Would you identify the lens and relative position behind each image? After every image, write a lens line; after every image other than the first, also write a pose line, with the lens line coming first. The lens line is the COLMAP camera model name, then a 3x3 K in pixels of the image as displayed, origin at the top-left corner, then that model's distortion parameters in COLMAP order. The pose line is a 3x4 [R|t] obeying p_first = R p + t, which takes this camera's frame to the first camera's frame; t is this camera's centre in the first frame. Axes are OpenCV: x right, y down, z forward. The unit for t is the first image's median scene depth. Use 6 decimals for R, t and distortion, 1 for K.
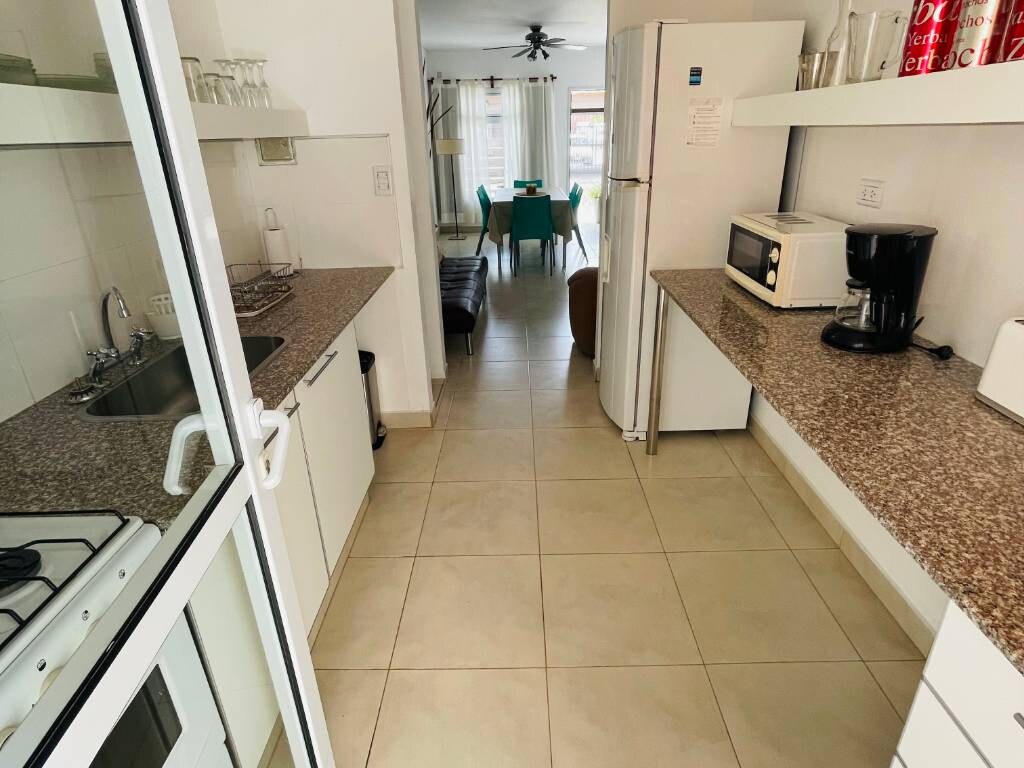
lens RADIAL K [[565.7, 0, 512.7], [0, 565.7, 367.7], [0, 0, 1]] dist [-0.006864, -0.000758]
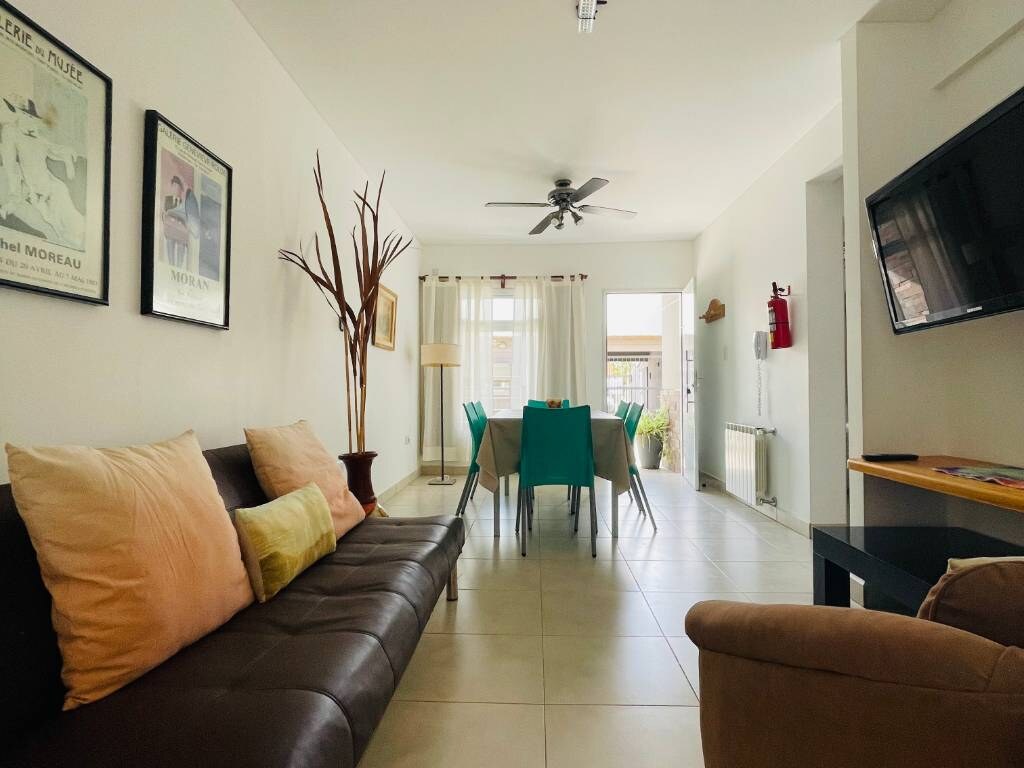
lens RADIAL K [[565.7, 0, 512.7], [0, 565.7, 367.7], [0, 0, 1]] dist [-0.006864, -0.000758]
pose [[0.999106, 0.021779, -0.036224, 0.007365], [-0.035023, 0.906364, -0.421043, -0.079905], [0.023662, 0.421936, 0.906317, 0.367092]]
